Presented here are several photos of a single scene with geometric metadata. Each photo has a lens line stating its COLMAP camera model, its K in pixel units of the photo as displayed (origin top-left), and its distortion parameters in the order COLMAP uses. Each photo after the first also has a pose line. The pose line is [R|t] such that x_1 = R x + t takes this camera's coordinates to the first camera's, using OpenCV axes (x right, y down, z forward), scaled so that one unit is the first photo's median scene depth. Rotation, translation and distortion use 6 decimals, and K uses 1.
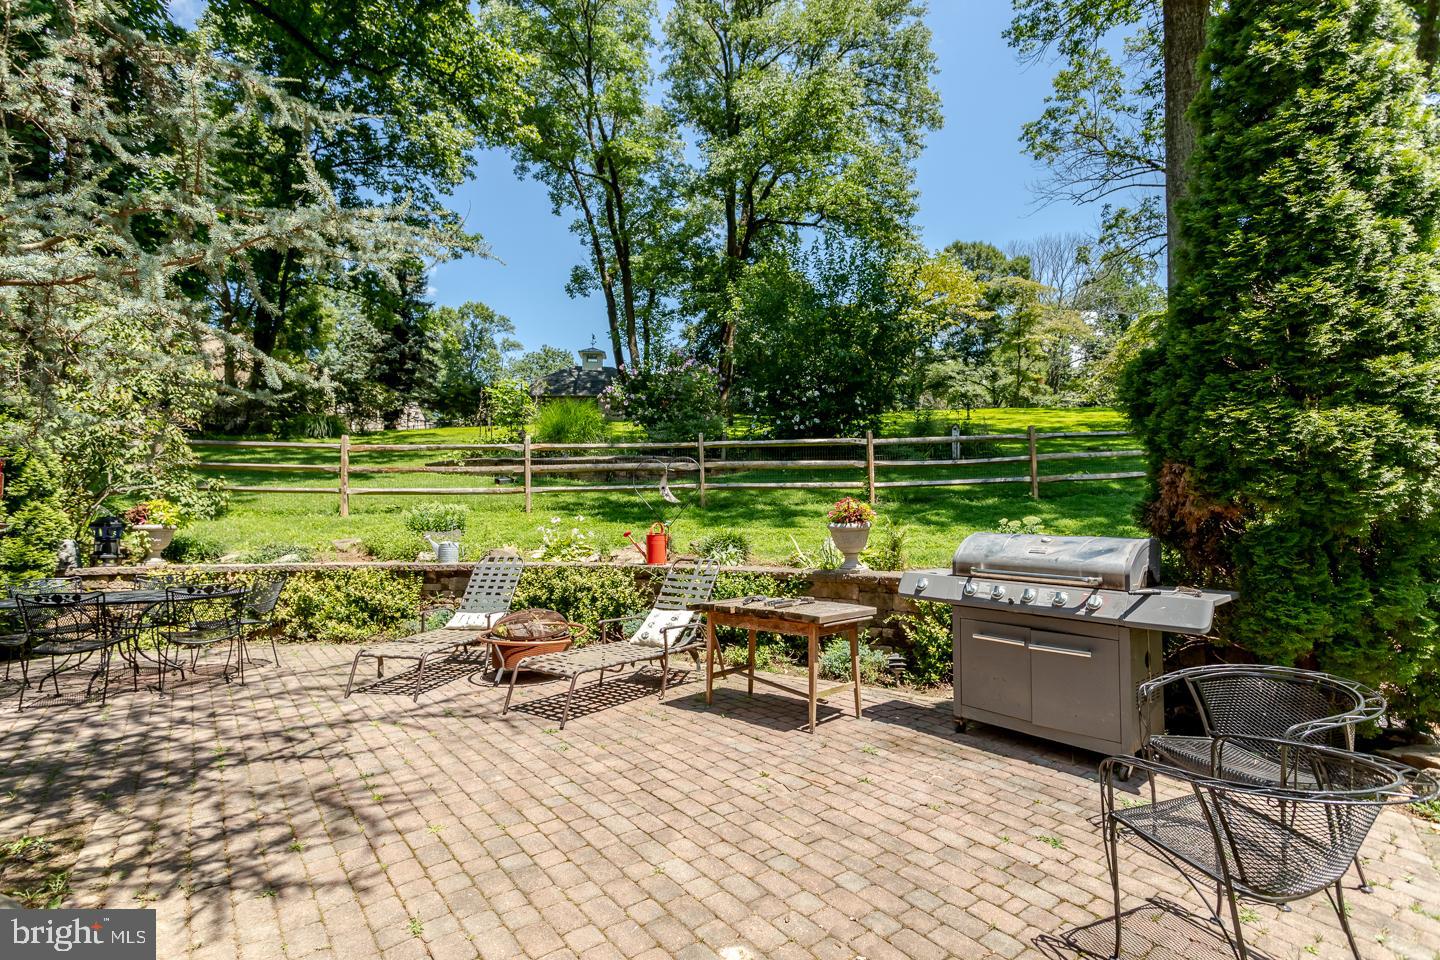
lens RADIAL K [[690.5, 0, 708.6], [0, 690.5, 484.9], [0, 0, 1]] dist [0.006385, 0.000969]
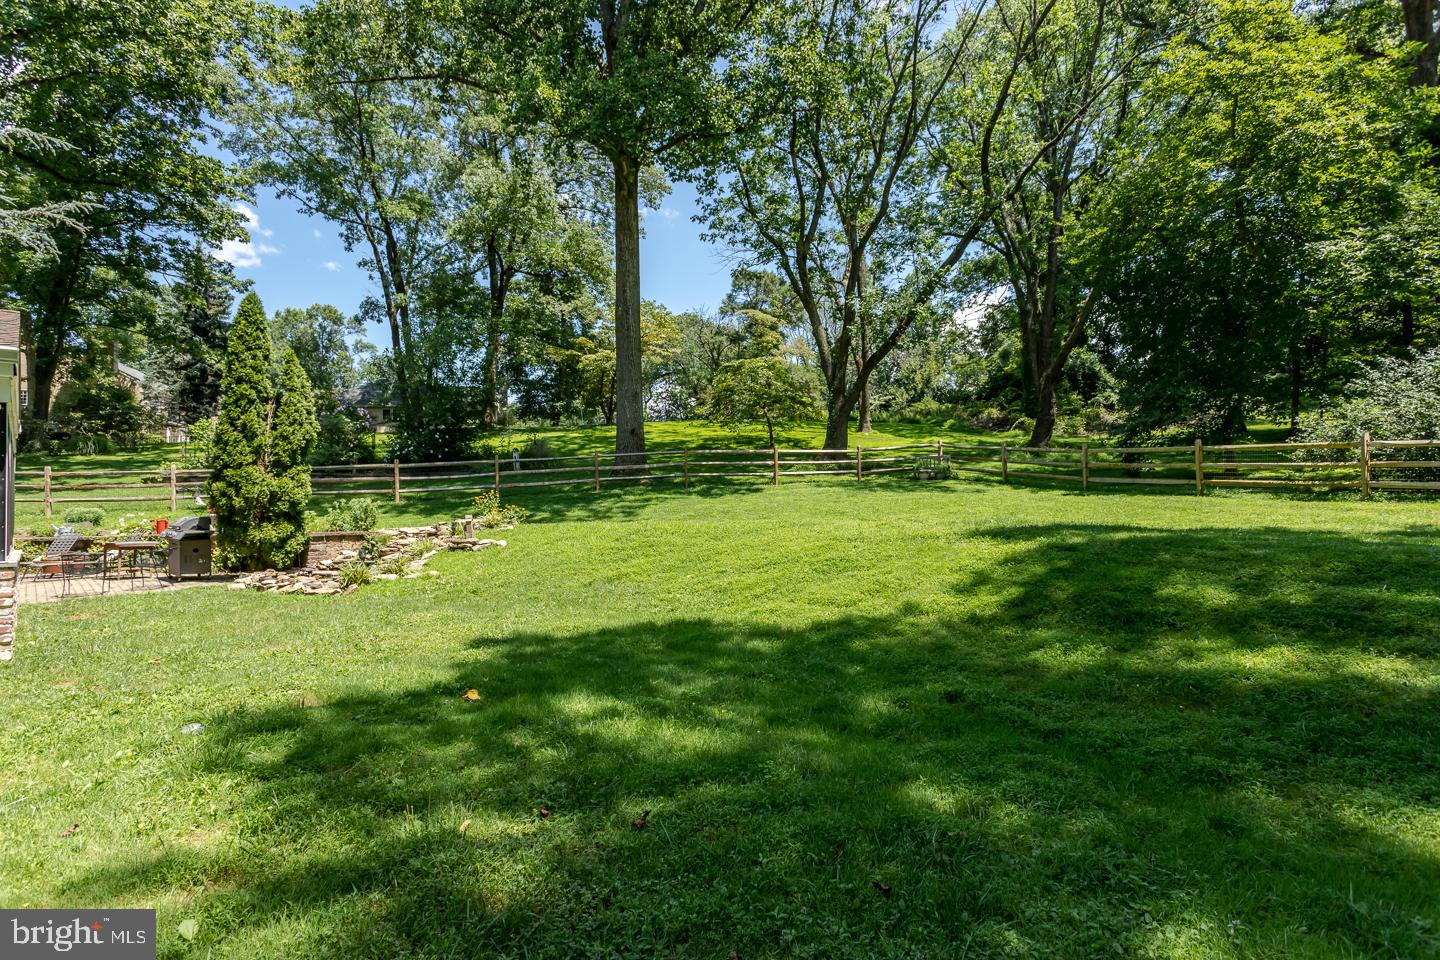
lens RADIAL K [[690.5, 0, 717.1], [0, 690.5, 486.4], [0, 0, 1]] dist [0.006385, 0.000969]
pose [[0.991255, -0.013631, 0.131255, 0.576125], [0.011394, 0.999777, 0.017784, -0.023981], [-0.131468, -0.016133, 0.991189, -0.588178]]
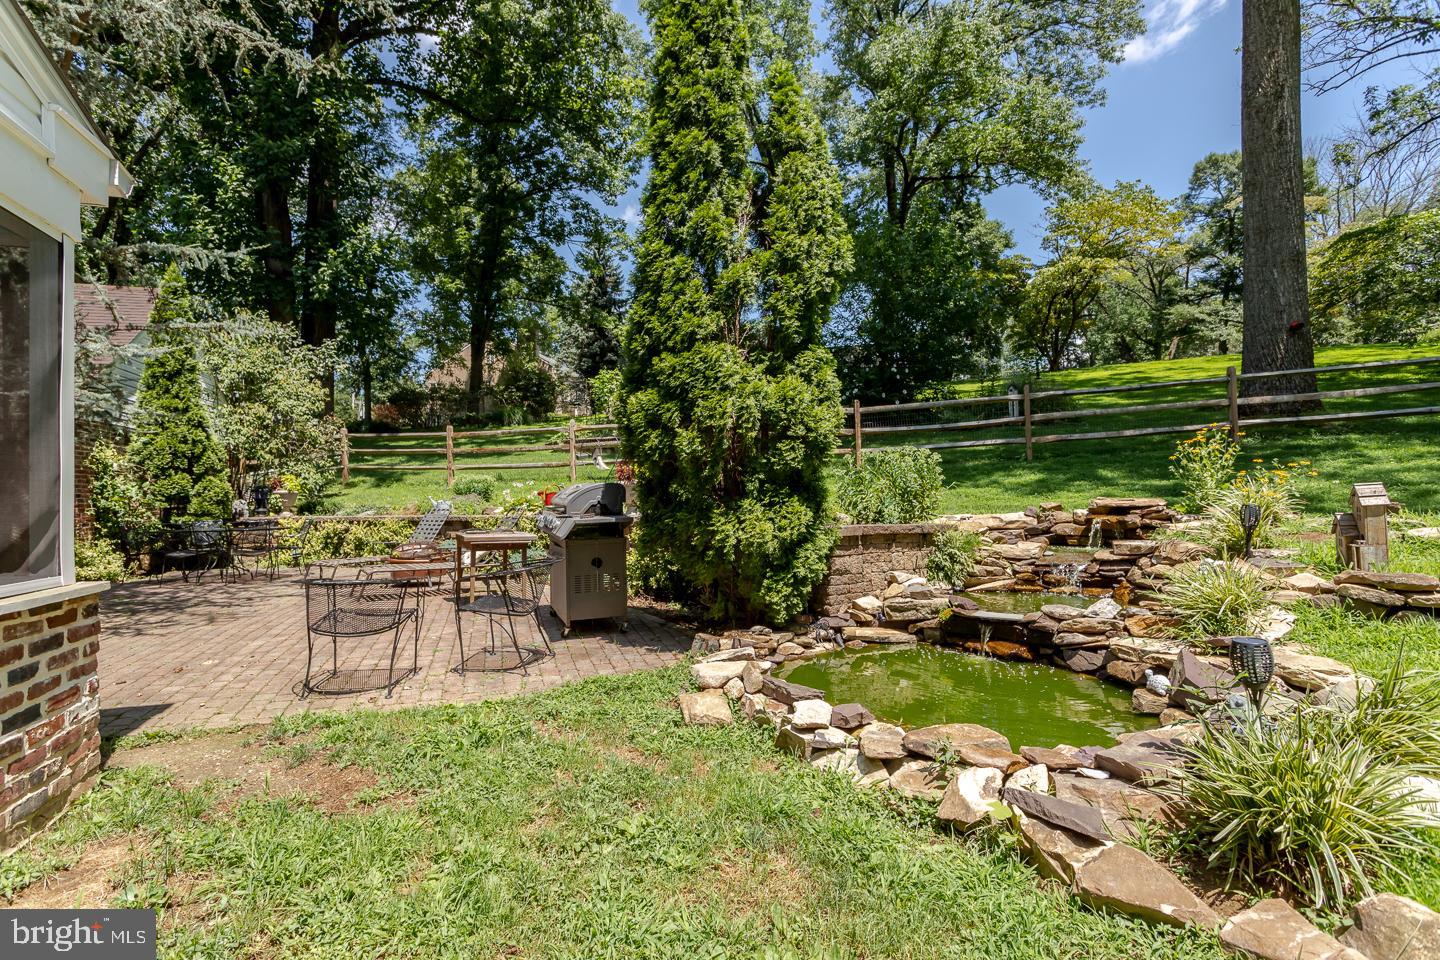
lens RADIAL K [[690.5, 0, 710.3], [0, 690.5, 492.3], [0, 0, 1]] dist [0.006385, 0.000969]
pose [[0.938438, -0.008961, -0.345330, 0.279721], [0.026207, 0.998629, 0.045303, 0.006611], [0.344451, -0.051564, 0.937387, -0.060680]]
